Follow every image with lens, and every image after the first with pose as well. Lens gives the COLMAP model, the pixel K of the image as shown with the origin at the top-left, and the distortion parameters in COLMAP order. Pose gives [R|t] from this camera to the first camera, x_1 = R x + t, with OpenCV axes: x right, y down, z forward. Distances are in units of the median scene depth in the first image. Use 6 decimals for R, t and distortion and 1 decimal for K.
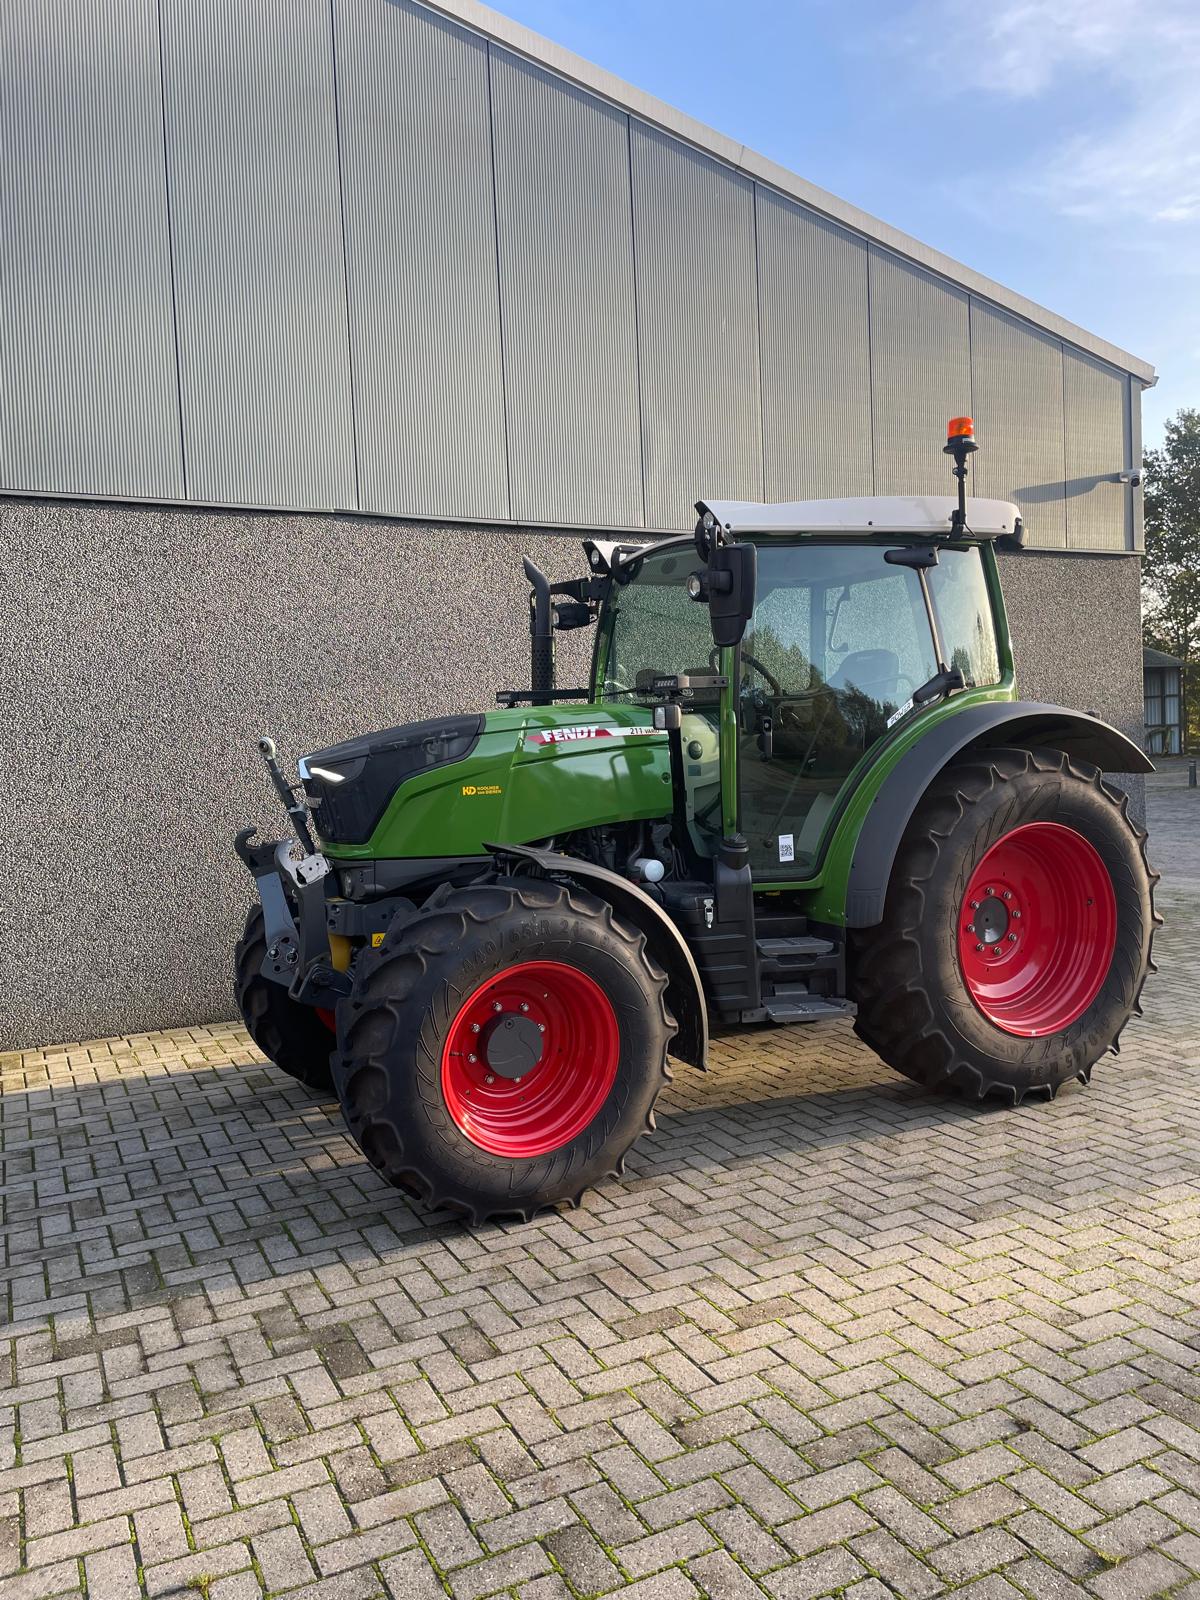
lens RADIAL K [[1204.4, 0, 603.1], [0, 1204.4, 794.8], [0, 0, 1]] dist [0.075138, -0.094121]
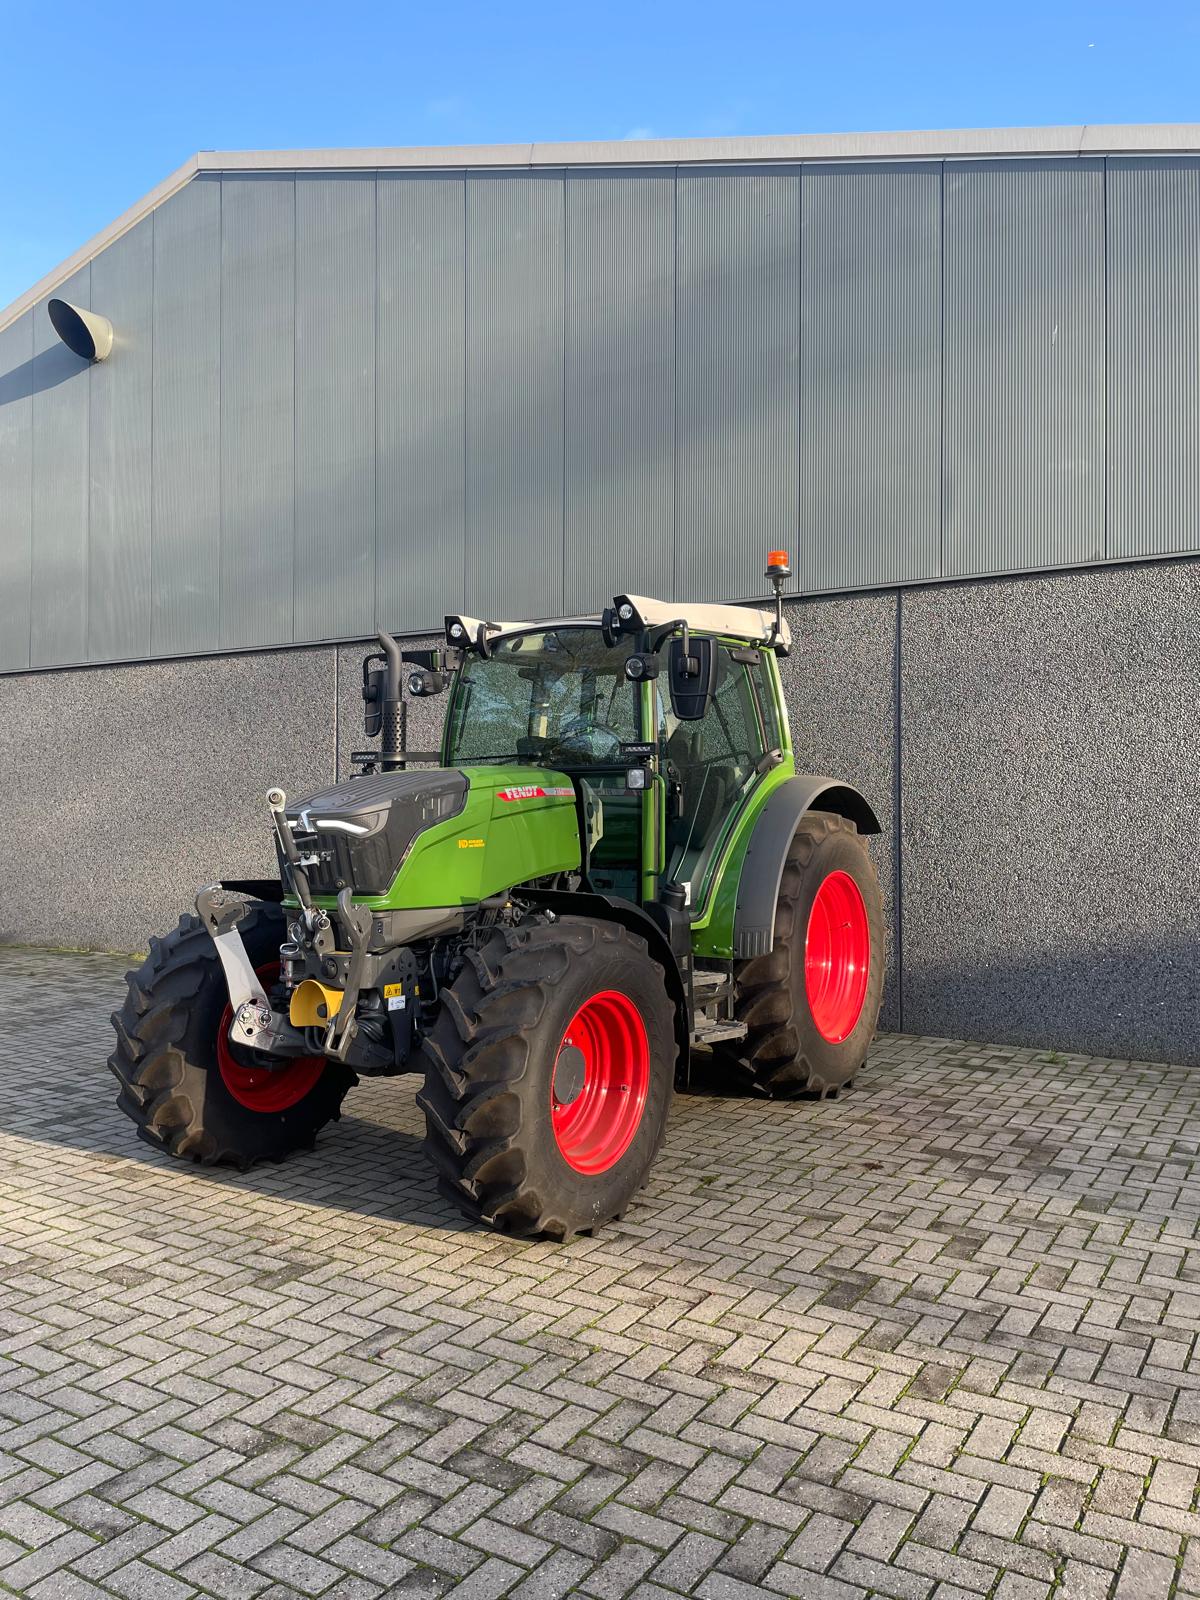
lens RADIAL K [[1204.4, 0, 603.1], [0, 1204.4, 794.8], [0, 0, 1]] dist [0.075138, -0.094121]
pose [[0.517536, 0.028440, -0.855188, 1.756457], [-0.054560, 0.998510, 0.000188, -0.088071], [0.853920, 0.046562, 0.518317, 0.690554]]
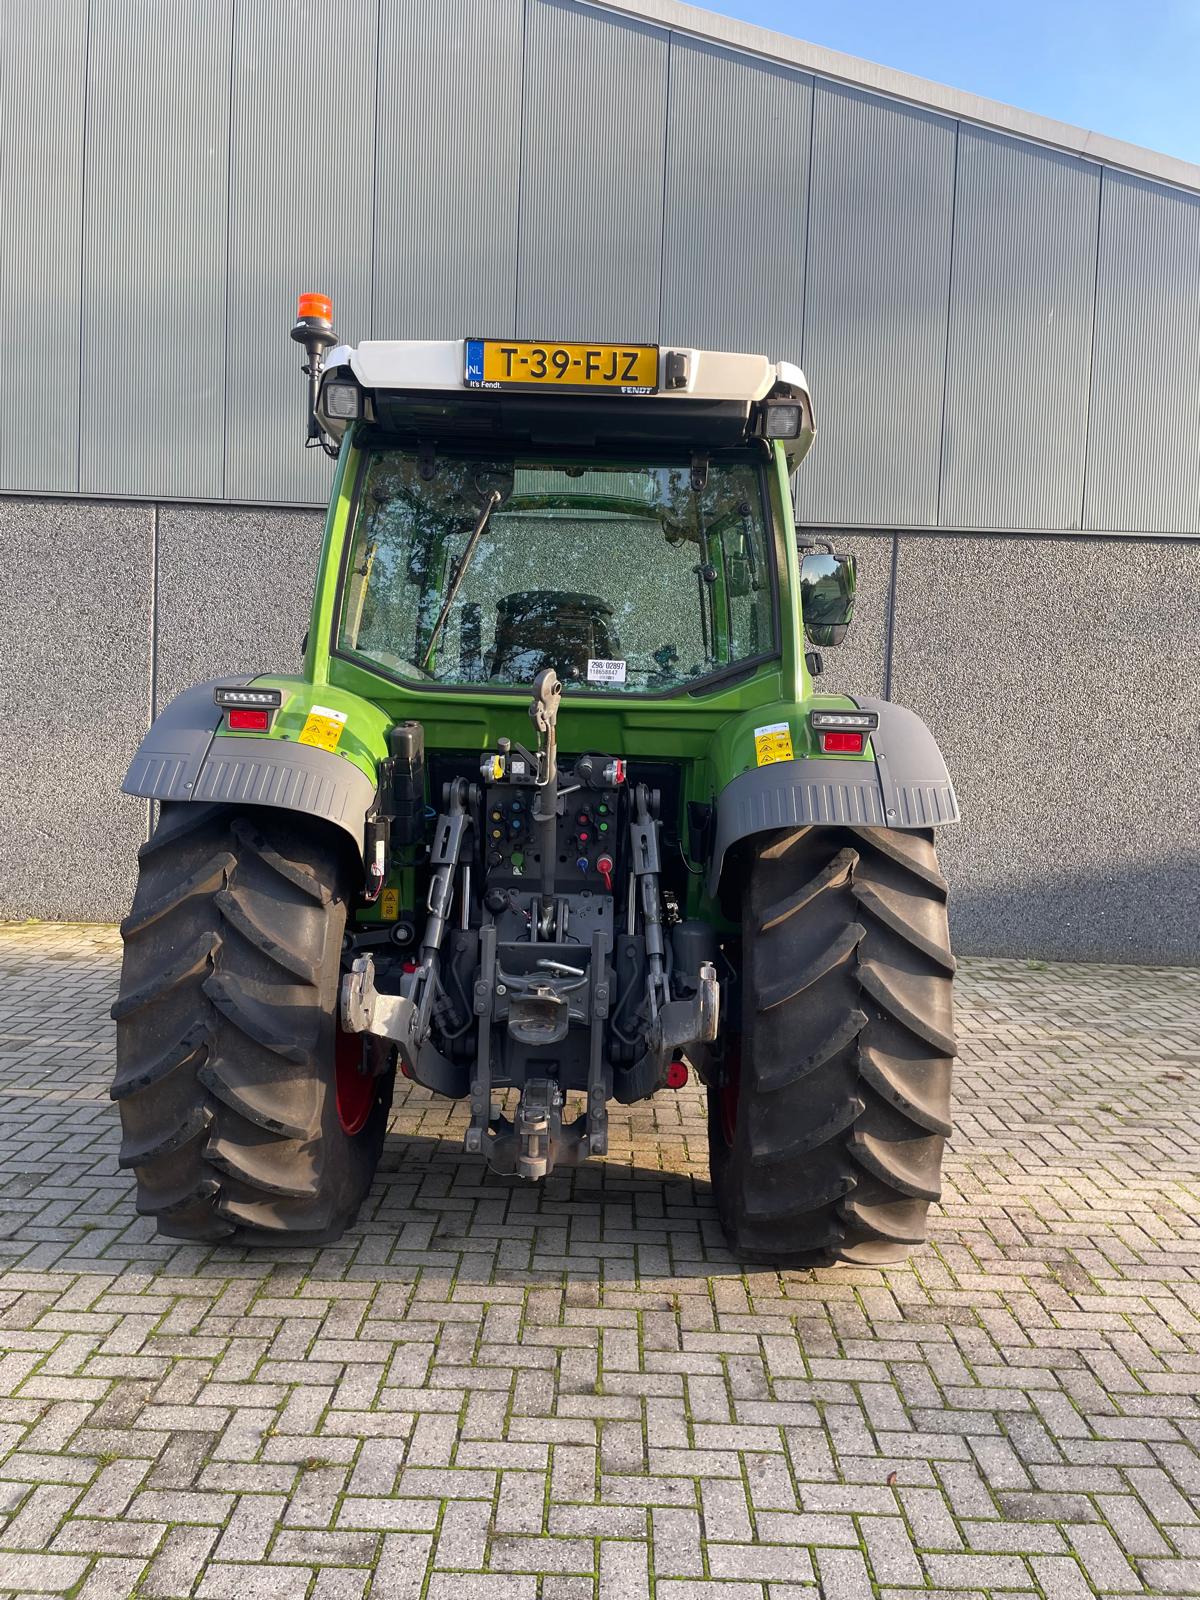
lens RADIAL K [[1200.2, 0, 605.8], [0, 1200.2, 796.3], [0, 0, 1]] dist [0.090497, -0.116931]
pose [[0.889944, 0.093487, -0.446385, 0.638871], [-0.088197, 0.995567, 0.032666, -0.011519], [0.447460, 0.010299, 0.894244, -0.078801]]
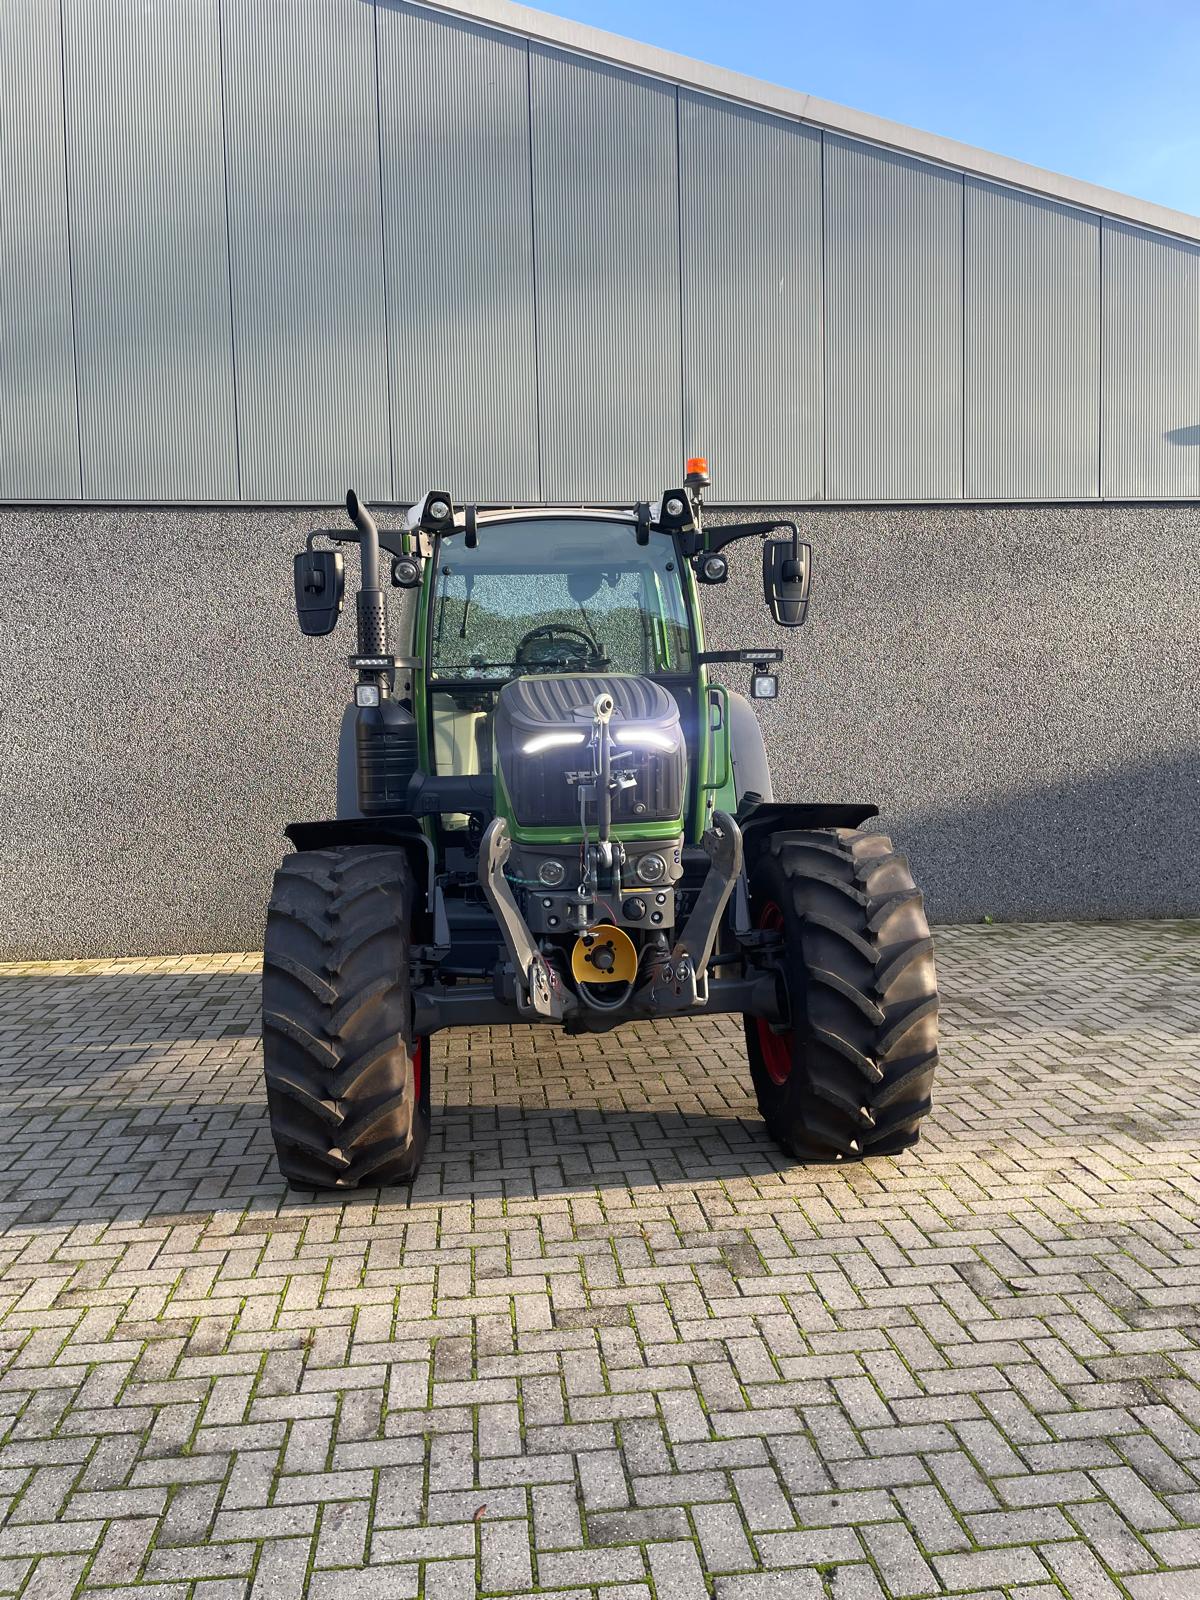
lens RADIAL K [[1200.6, 0, 589.6], [0, 1200.6, 805.8], [0, 0, 1]] dist [0.084748, -0.107406]
pose [[0.935308, 0.041199, -0.351427, 0.791265], [-0.028384, 0.998733, 0.041544, -0.019446], [0.352693, -0.028882, 0.935293, 0.061988]]
